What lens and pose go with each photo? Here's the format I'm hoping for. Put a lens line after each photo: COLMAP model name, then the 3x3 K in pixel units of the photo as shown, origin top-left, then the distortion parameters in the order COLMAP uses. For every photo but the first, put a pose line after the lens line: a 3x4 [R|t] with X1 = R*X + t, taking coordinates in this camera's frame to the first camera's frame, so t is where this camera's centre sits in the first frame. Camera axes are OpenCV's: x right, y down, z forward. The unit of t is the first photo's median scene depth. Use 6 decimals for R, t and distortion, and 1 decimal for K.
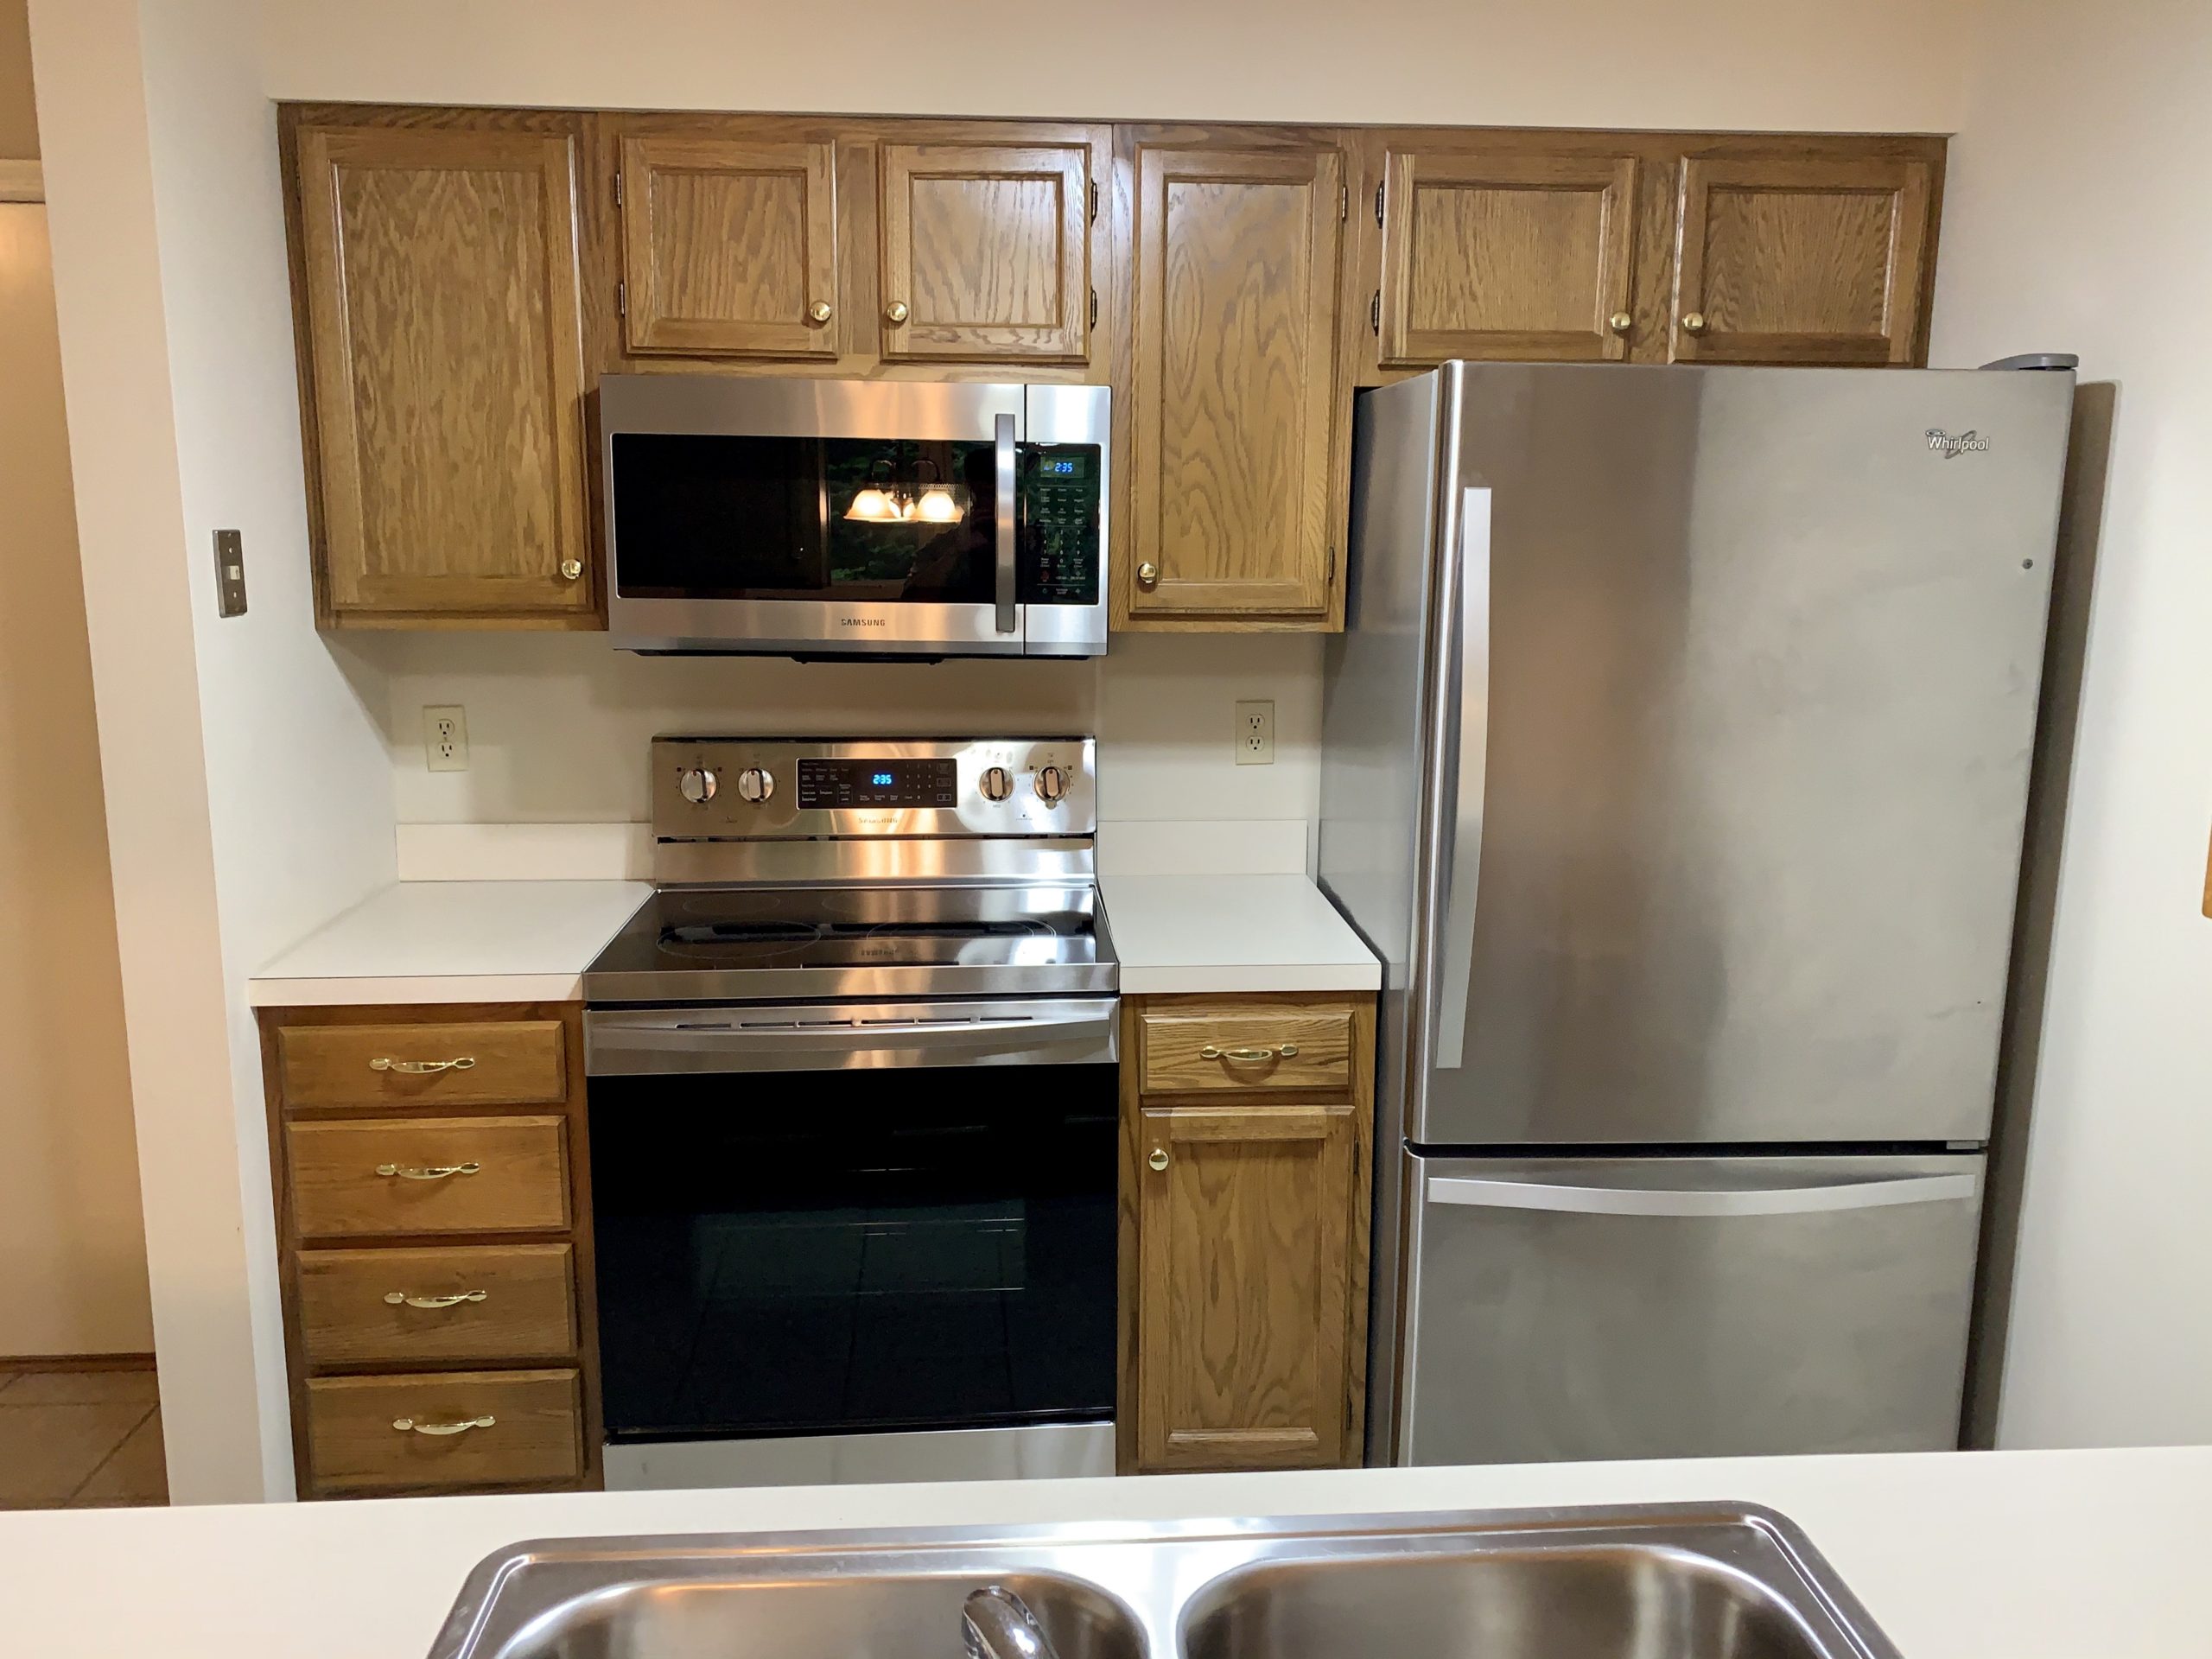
lens RADIAL K [[1715.6, 0, 1107.5], [0, 1715.6, 830.9], [0, 0, 1]] dist [0.008398, 0.000444]
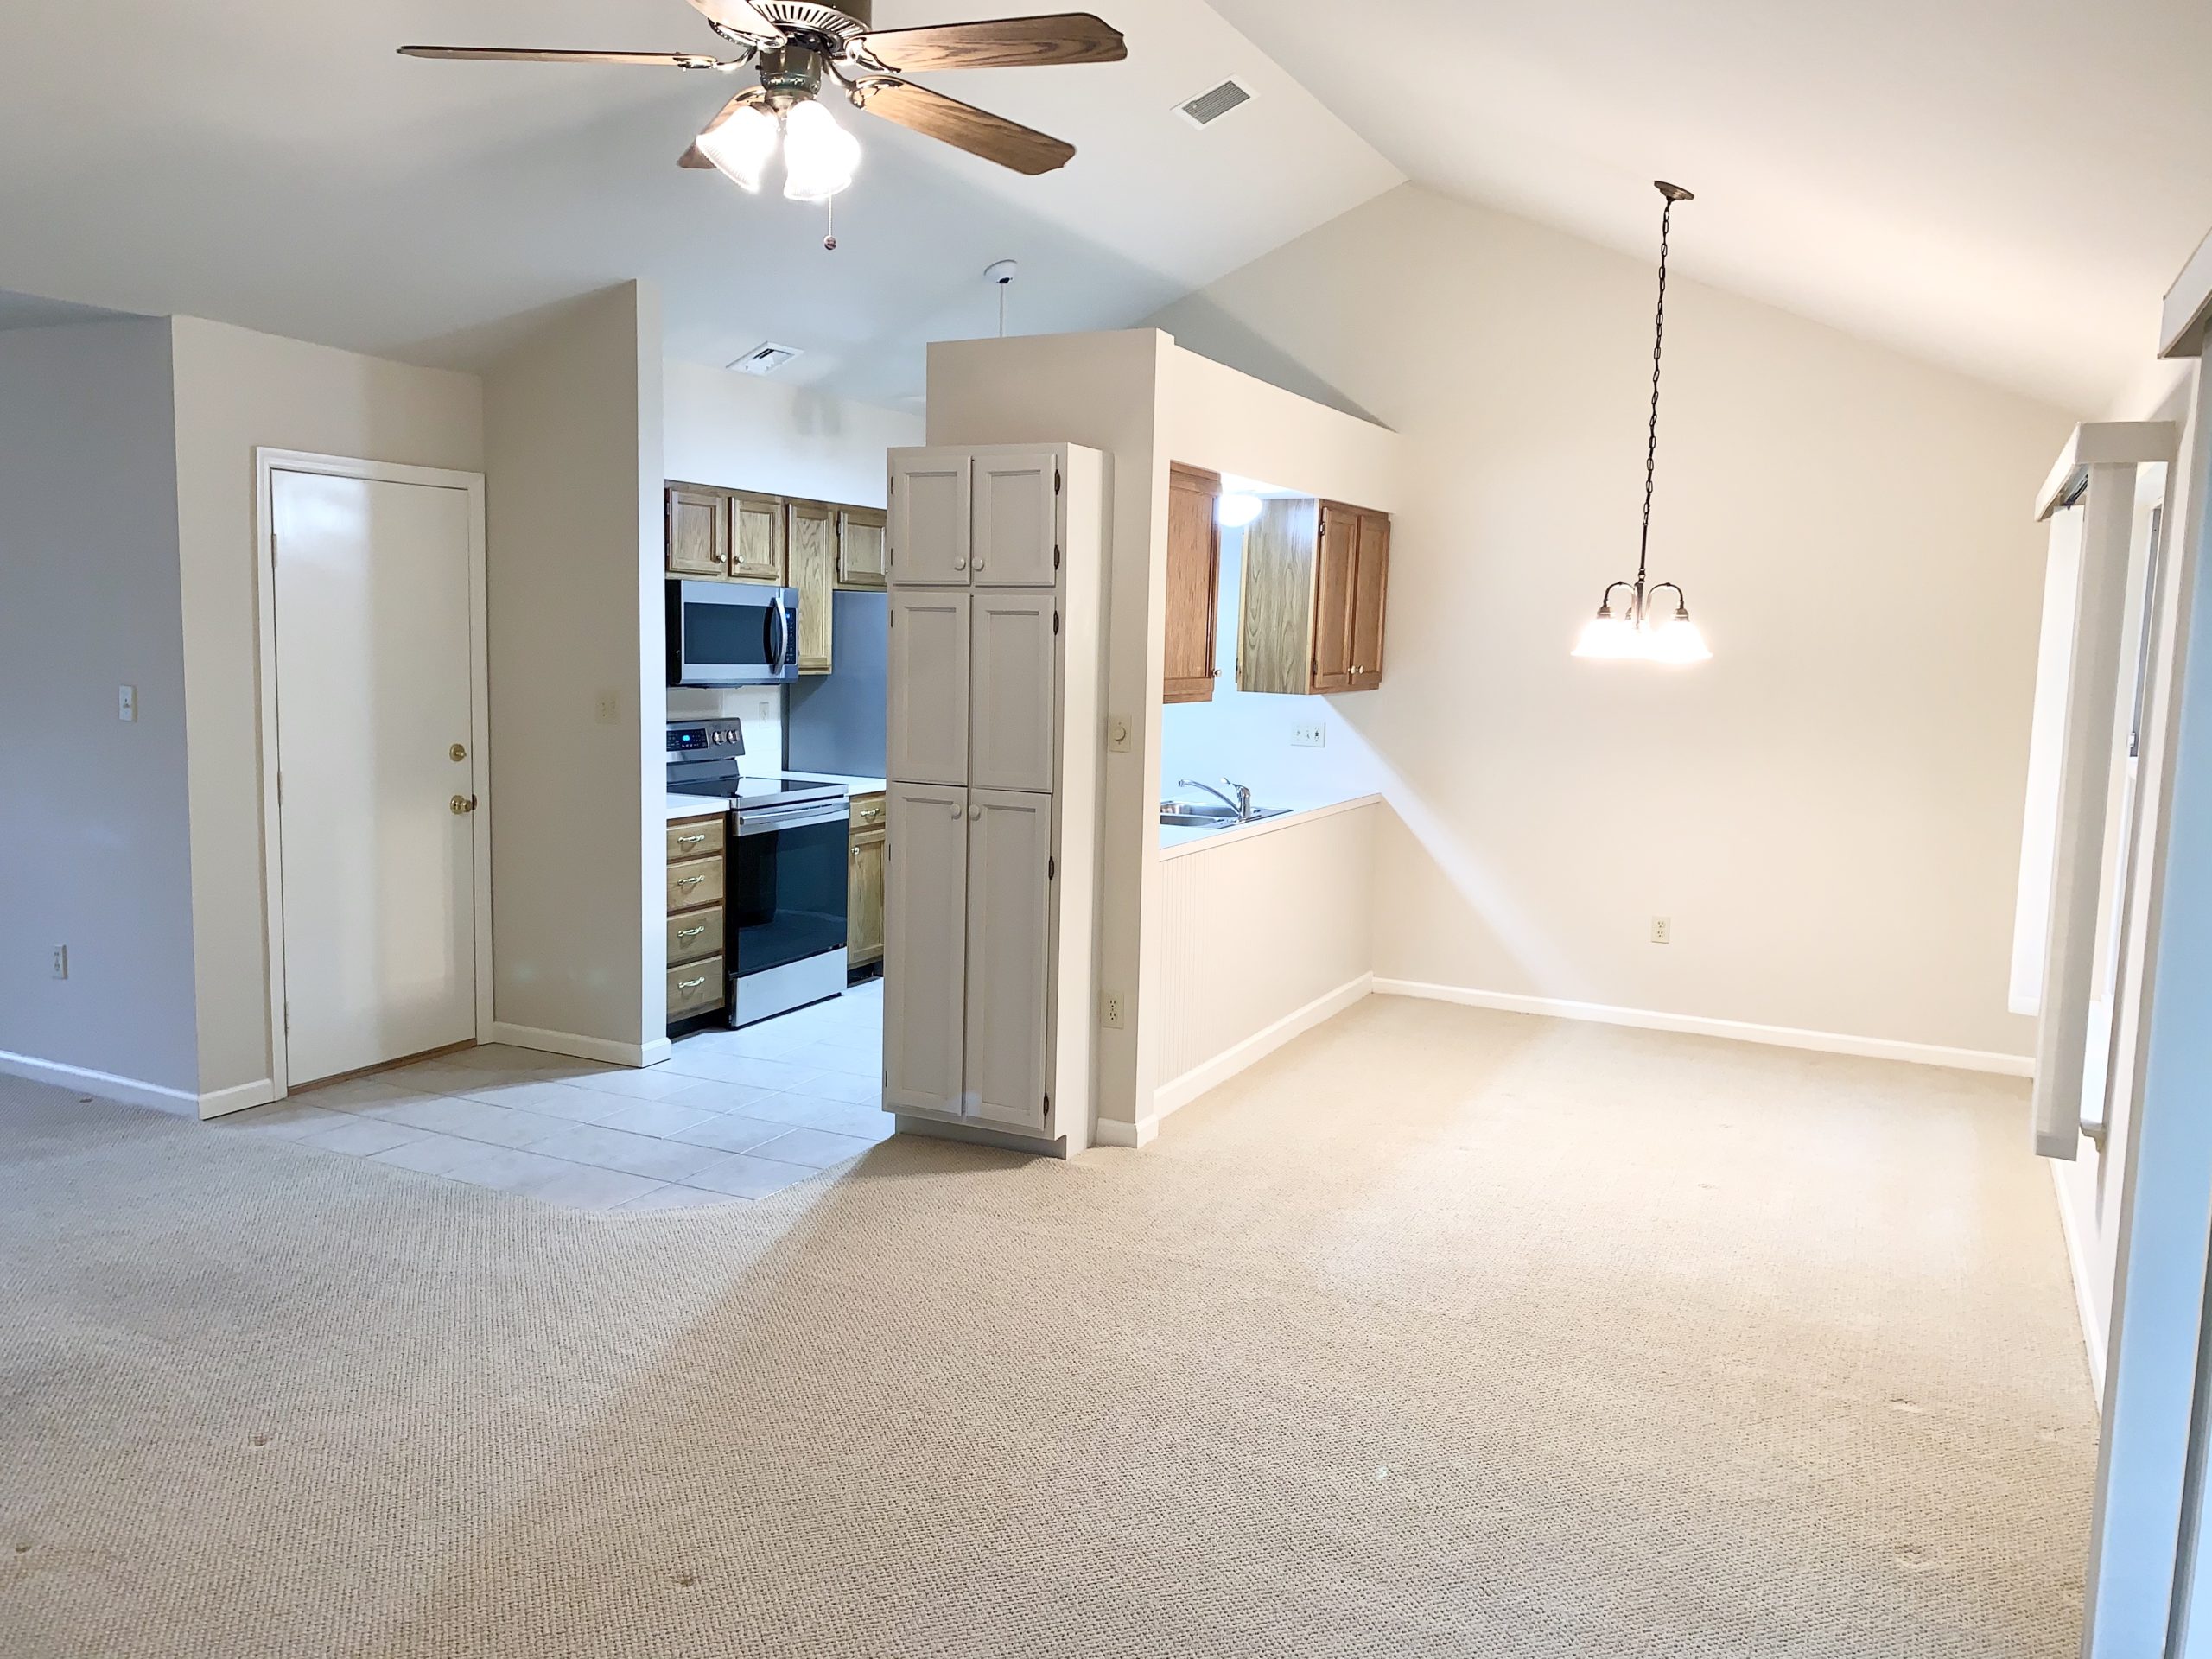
lens RADIAL K [[1715.6, 0, 1105.3], [0, 1715.6, 829.5], [0, 0, 1]] dist [0.008398, 0.000444]
pose [[0.498225, -0.093386, 0.862004, -2.270778], [0.139759, 0.989832, 0.026455, 0.136088], [-0.855710, 0.107292, 0.506210, -0.850187]]
